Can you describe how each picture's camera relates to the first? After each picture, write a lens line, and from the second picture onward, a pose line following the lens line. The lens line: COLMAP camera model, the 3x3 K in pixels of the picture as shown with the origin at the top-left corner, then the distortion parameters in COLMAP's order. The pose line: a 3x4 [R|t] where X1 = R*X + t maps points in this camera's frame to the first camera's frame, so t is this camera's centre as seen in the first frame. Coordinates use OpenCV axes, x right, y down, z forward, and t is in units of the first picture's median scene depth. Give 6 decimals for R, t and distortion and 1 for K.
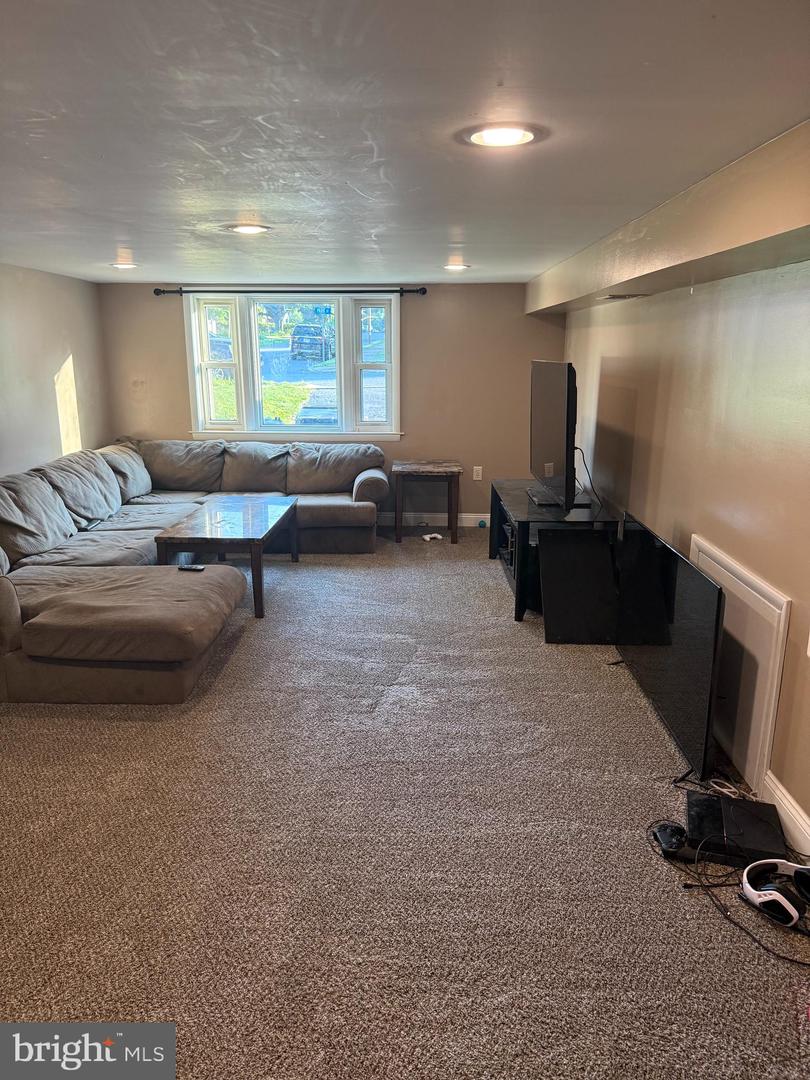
lens RADIAL K [[765.9, 0, 404.8], [0, 765.9, 536.4], [0, 0, 1]] dist [0.040341, -0.041057]
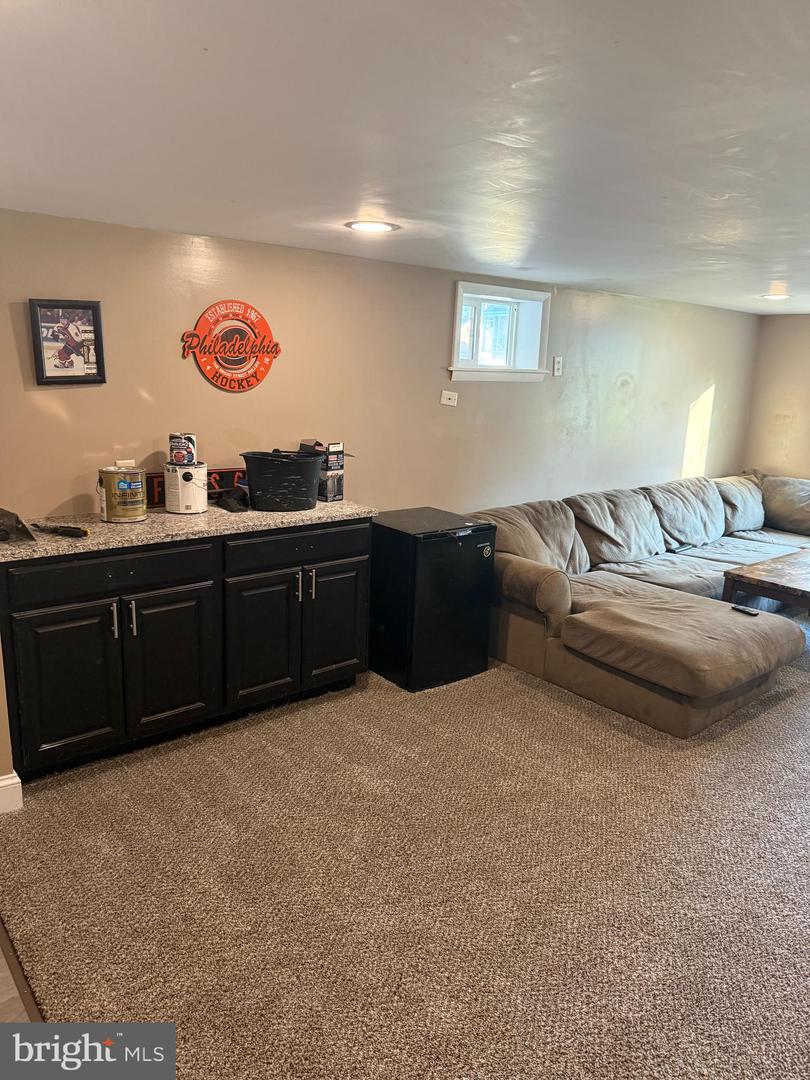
lens RADIAL K [[765.9, 0, 405.6], [0, 765.9, 535.7], [0, 0, 1]] dist [0.040341, -0.041057]
pose [[0.662401, 0.187542, -0.725295, 0.120571], [-0.216212, 0.974819, 0.054599, -0.010353], [0.717270, 0.120651, 0.686270, 0.039079]]
